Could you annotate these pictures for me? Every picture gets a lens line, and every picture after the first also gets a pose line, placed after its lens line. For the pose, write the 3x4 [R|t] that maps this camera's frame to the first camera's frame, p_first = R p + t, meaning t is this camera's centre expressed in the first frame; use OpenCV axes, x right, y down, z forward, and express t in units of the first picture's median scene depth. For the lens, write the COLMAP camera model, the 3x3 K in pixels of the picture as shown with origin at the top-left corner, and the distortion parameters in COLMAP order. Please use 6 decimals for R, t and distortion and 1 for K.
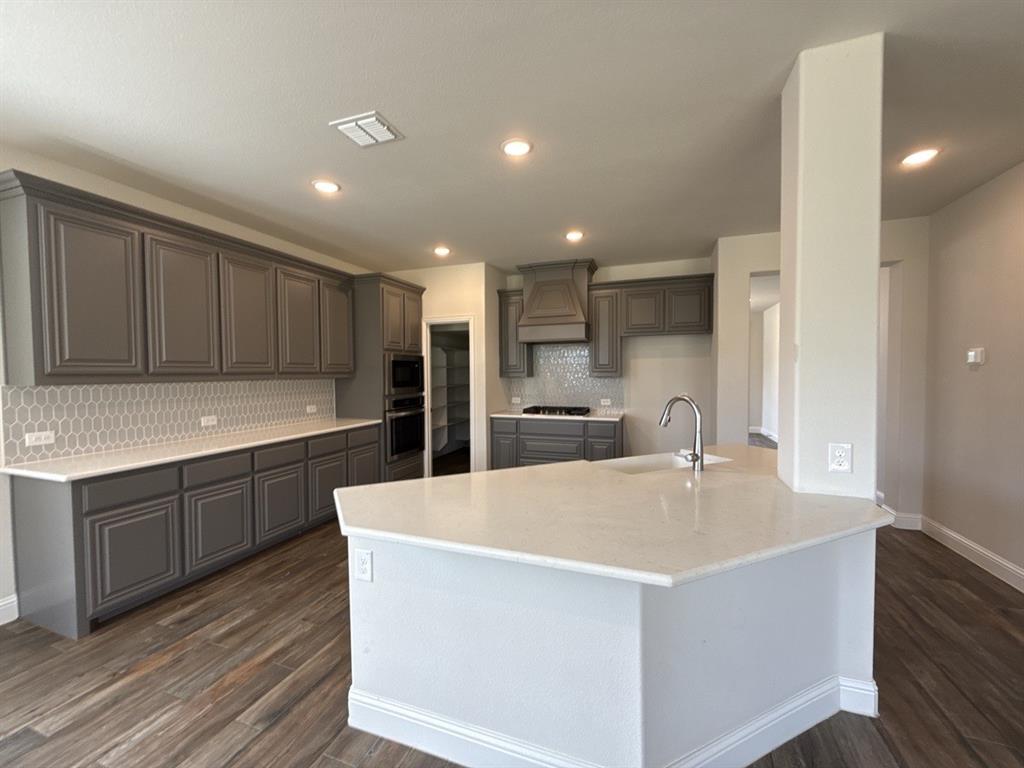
lens RADIAL K [[407.5, 0, 513.3], [0, 407.5, 382.5], [0, 0, 1]] dist [-0.001251, 0.000439]
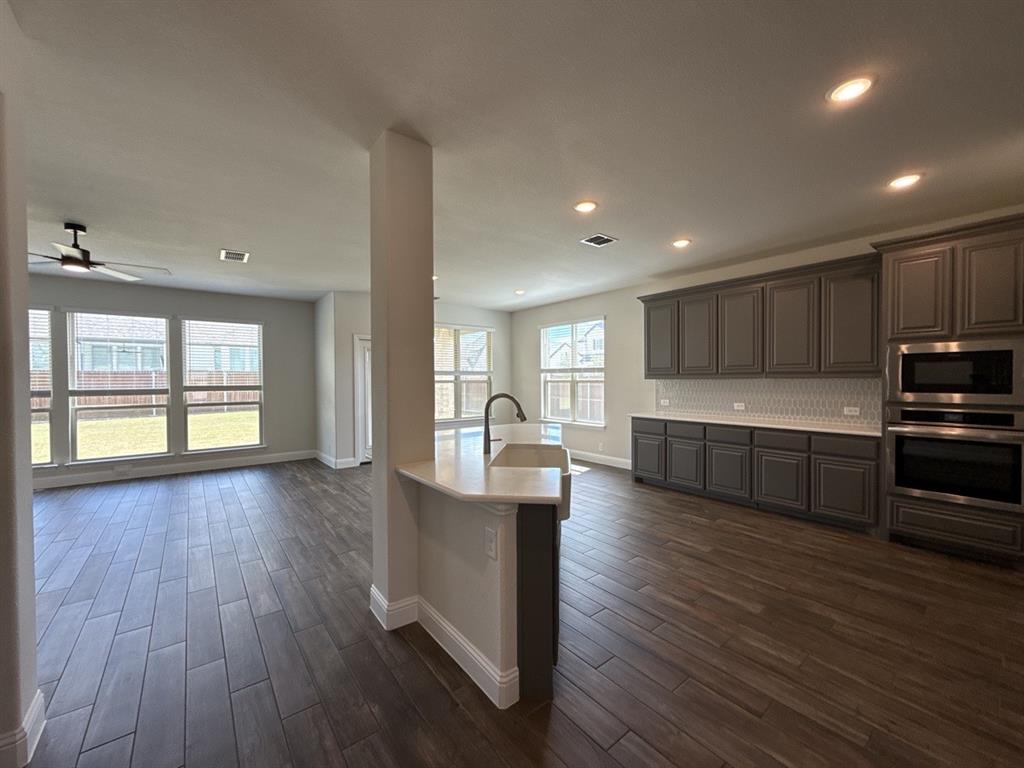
lens RADIAL K [[407.5, 0, 508.9], [0, 407.5, 383.1], [0, 0, 1]] dist [-0.001251, 0.000439]
pose [[-0.529923, 0.022761, -0.847741, 0.836728], [-0.007609, 0.999472, 0.031591, -0.024648], [0.848012, 0.023191, -0.529470, 0.981156]]
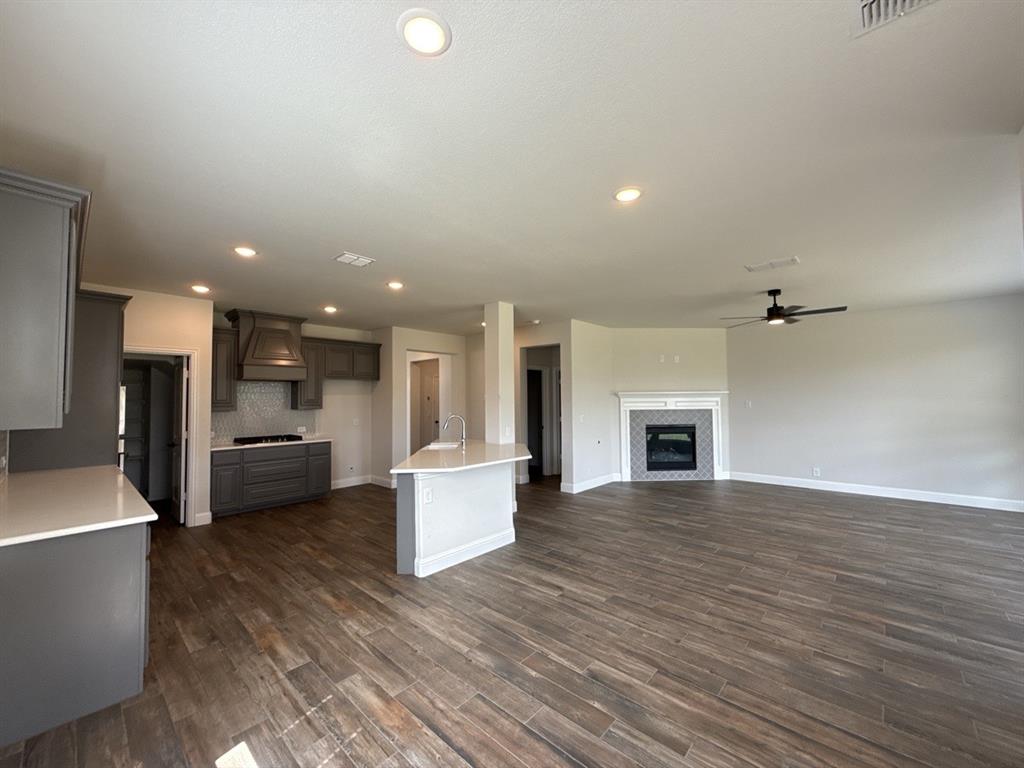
lens RADIAL K [[407.5, 0, 506.5], [0, 407.5, 384.1], [0, 0, 1]] dist [-0.001251, 0.000439]
pose [[0.395704, 0.039225, 0.917540, -0.963149], [0.027608, 0.998128, -0.054577, -0.006842], [-0.917963, 0.046927, 0.393881, -0.111412]]
